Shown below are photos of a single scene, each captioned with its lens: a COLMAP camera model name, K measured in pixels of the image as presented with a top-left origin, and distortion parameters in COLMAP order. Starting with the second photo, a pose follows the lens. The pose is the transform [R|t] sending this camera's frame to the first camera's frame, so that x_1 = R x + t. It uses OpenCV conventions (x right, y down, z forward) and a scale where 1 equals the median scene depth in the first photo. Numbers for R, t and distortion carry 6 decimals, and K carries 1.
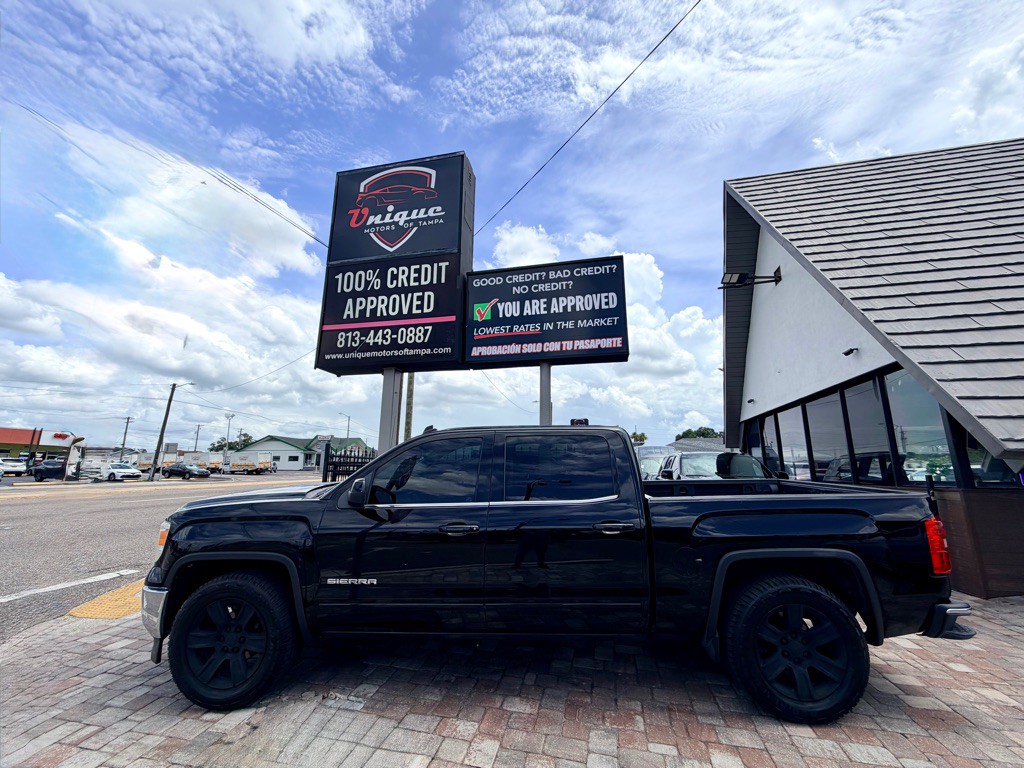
lens RADIAL K [[411.0, 0, 509.7], [0, 411.0, 379.9], [0, 0, 1]] dist [-0.000845, 0.000176]
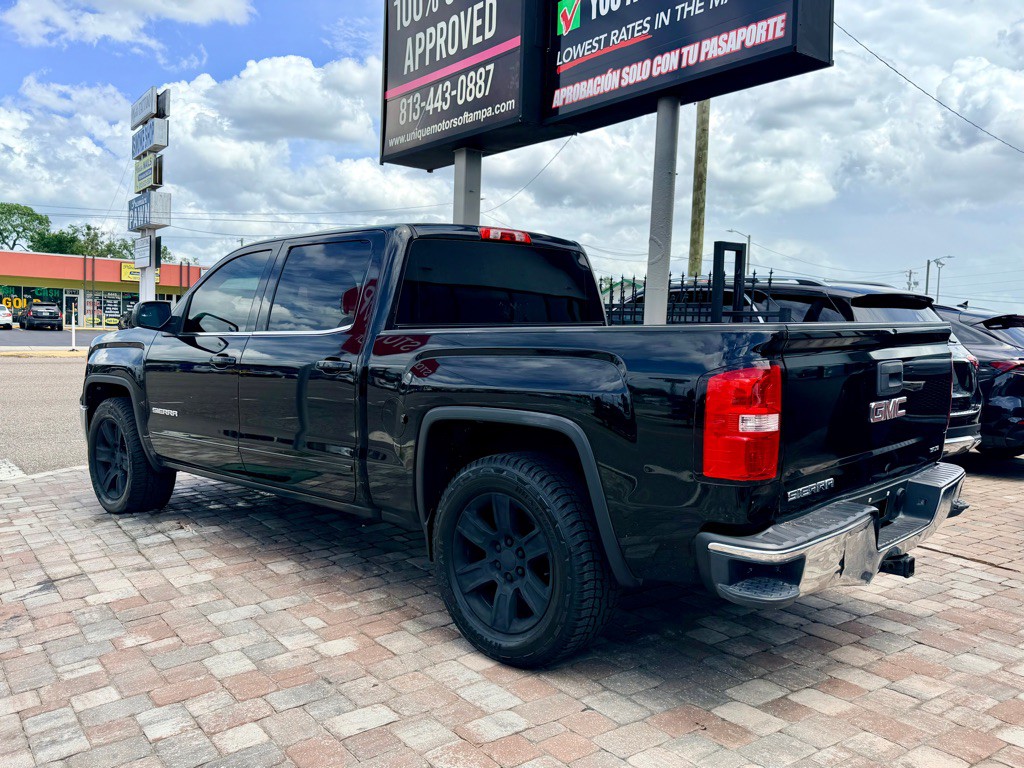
lens RADIAL K [[849.8, 0, 507.6], [0, 849.8, 383.0], [0, 0, 1]] dist [0.108560, -0.174559]
pose [[0.759063, 0.054947, -0.648695, 0.633704], [0.112864, 0.970237, 0.214249, 0.045970], [0.641160, -0.235843, 0.730269, 0.045310]]
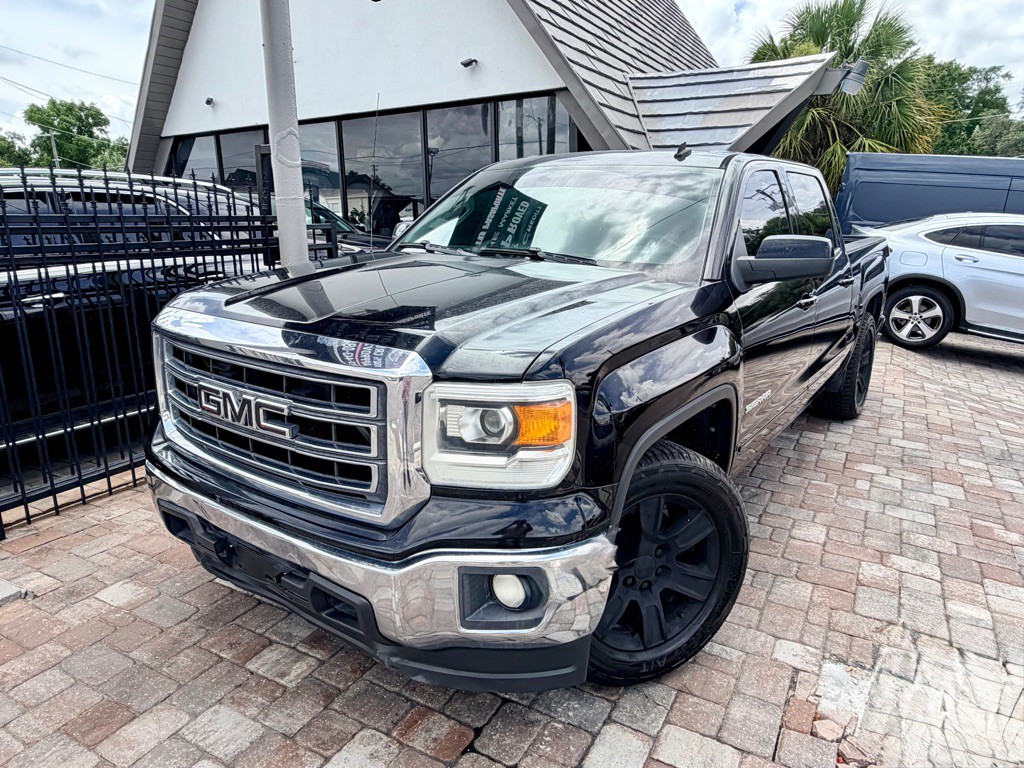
lens RADIAL K [[694.2, 0, 512.0], [0, 694.2, 384.0], [0, 0, 1]] dist [0.000749, 0.005127]
pose [[0.265282, -0.237548, 0.934450, -0.542950], [-0.186204, 0.938307, 0.291390, 0.110787], [-0.946020, -0.251299, 0.204683, 0.570060]]
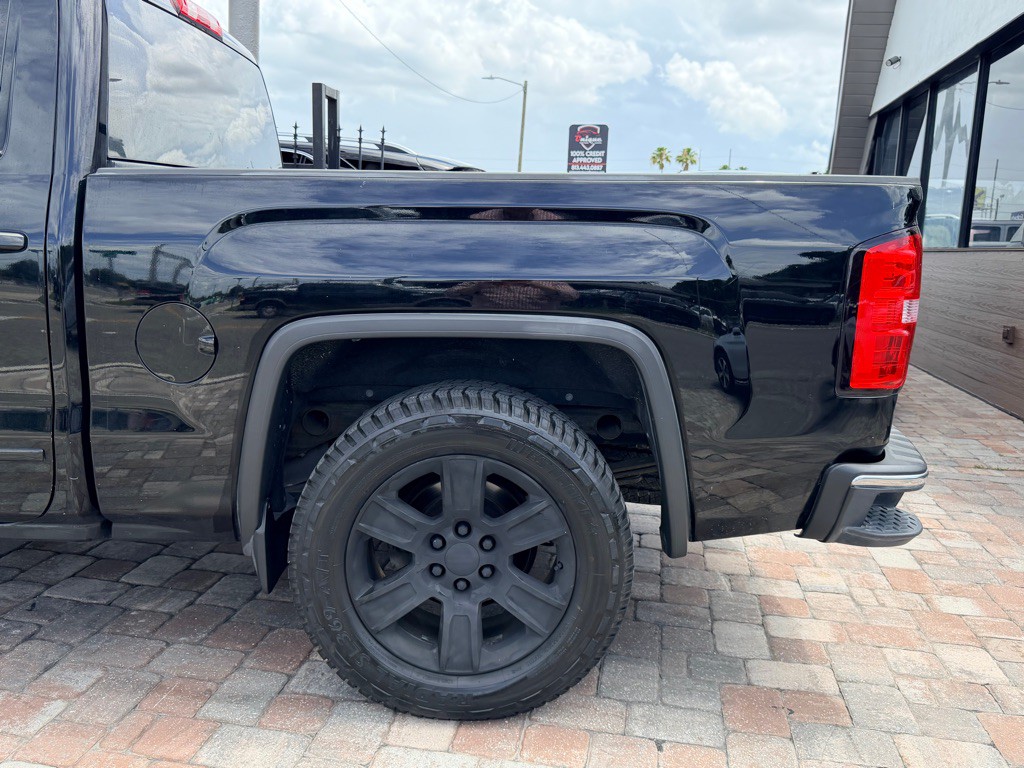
lens RADIAL K [[849.8, 0, 507.6], [0, 849.8, 383.0], [0, 0, 1]] dist [0.108560, -0.174559]
pose [[0.998367, 0.021693, 0.052852, 0.287504], [-0.039331, 0.931961, 0.360419, 0.085727], [-0.041438, -0.361909, 0.931292, 0.127789]]
